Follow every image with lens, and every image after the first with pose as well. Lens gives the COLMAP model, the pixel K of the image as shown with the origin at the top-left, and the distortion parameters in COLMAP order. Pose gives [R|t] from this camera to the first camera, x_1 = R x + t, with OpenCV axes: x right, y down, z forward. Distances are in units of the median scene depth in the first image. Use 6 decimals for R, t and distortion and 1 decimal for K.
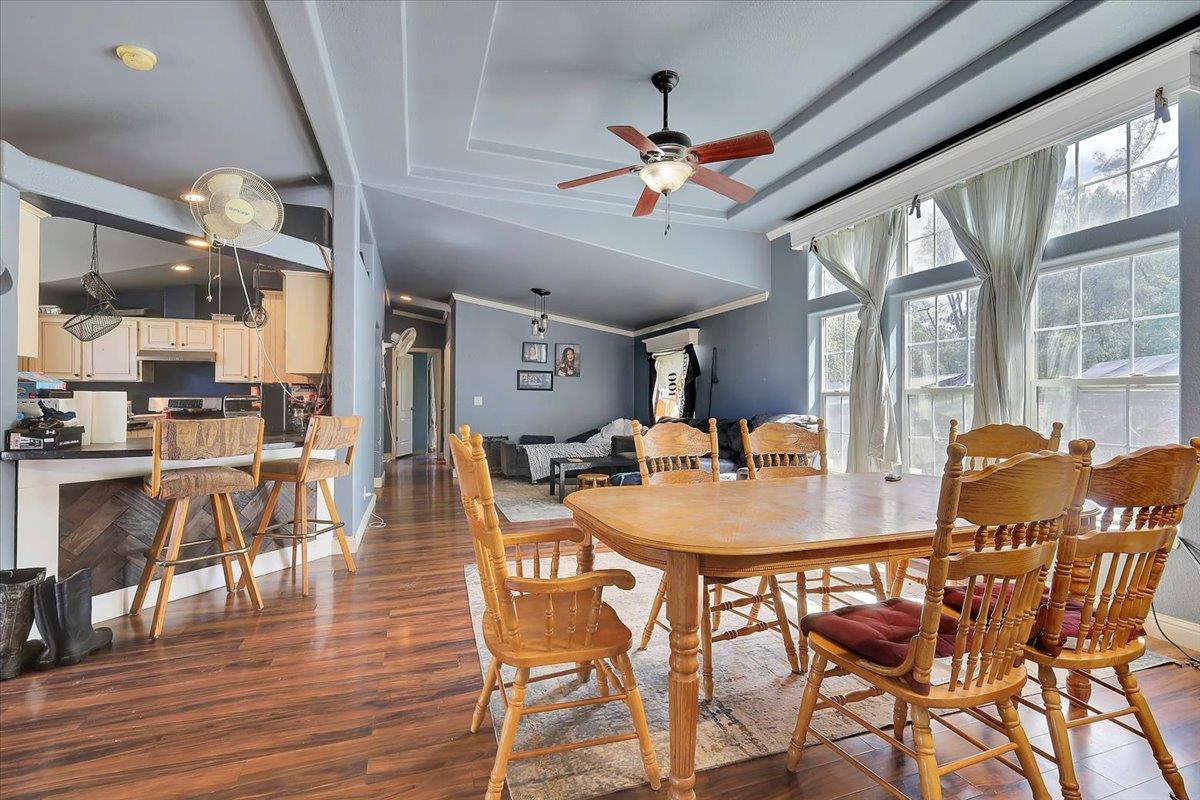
lens RADIAL K [[525.3, 0, 600.6], [0, 525.3, 399.1], [0, 0, 1]] dist [0.000832, 0.000089]
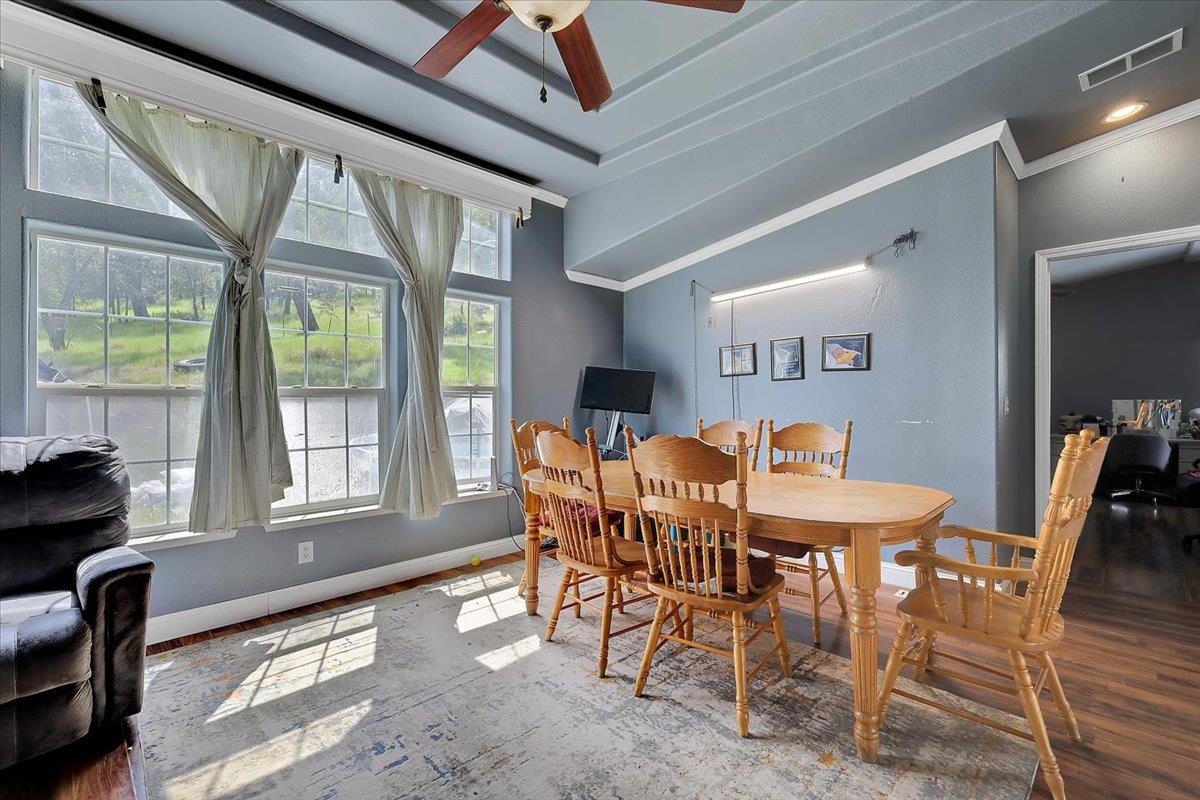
lens RADIAL K [[525.3, 0, 600.6], [0, 525.3, 399.1], [0, 0, 1]] dist [0.000832, 0.000089]
pose [[-0.431379, -0.001727, 0.902169, -0.312694], [-0.001290, 0.999998, 0.001297, -0.005412], [-0.902170, -0.000604, -0.431381, 0.952240]]
